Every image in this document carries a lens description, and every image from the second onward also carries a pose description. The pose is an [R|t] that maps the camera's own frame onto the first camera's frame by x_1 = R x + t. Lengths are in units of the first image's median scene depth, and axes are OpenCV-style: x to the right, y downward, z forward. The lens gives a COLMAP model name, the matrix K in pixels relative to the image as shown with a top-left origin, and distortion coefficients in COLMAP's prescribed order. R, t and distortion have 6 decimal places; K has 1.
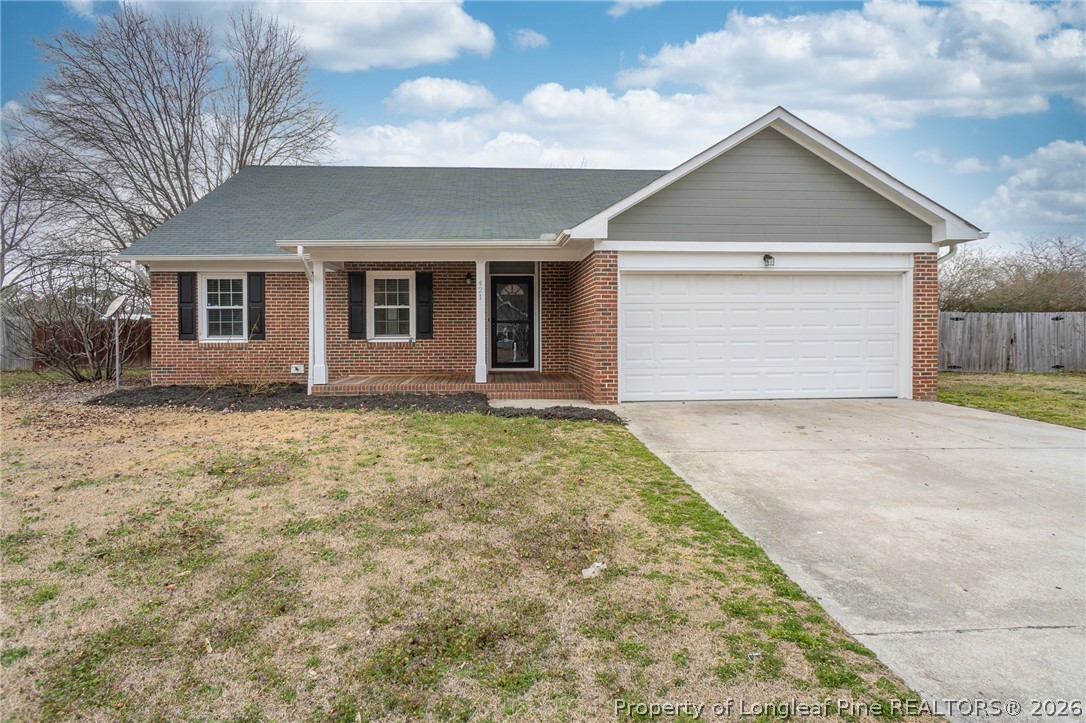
lens RADIAL K [[572.7, 0, 536.1], [0, 572.7, 356.9], [0, 0, 1]] dist [-0.014549, -0.000414]
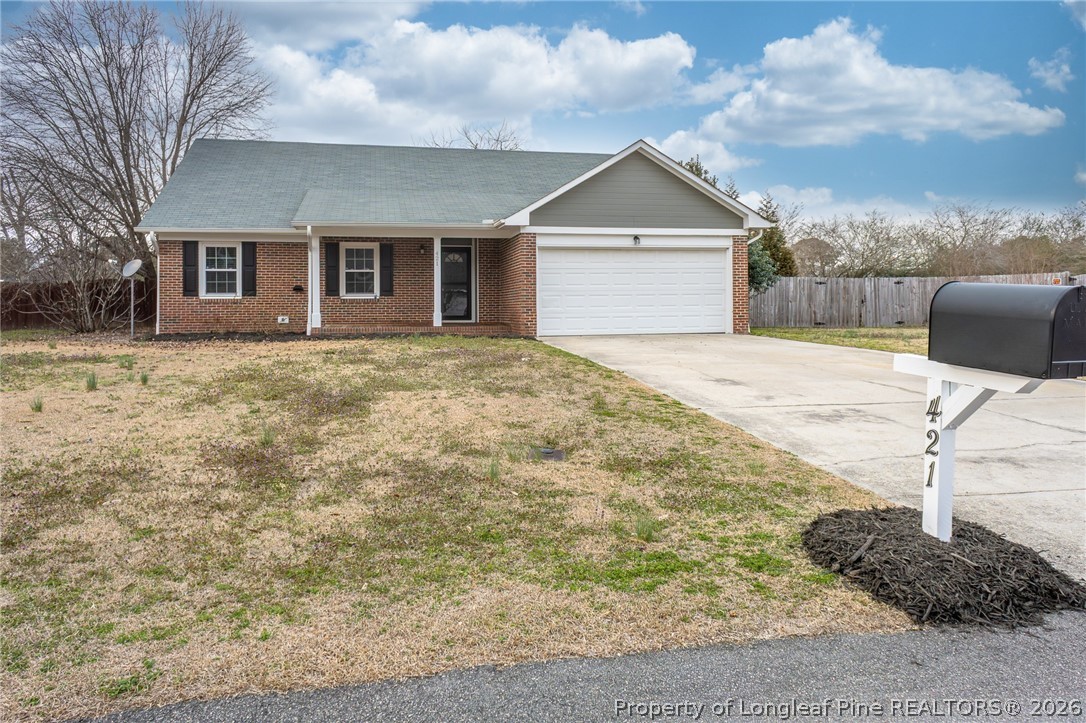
lens RADIAL K [[750.9, 0, 546.3], [0, 750.9, 327.3], [0, 0, 1]] dist [0.030253, -0.002493]
pose [[0.989271, -0.006352, 0.145956, -0.091002], [0.008944, 0.999814, -0.017107, 0.071713], [-0.145821, 0.018229, 0.989143, -0.719783]]
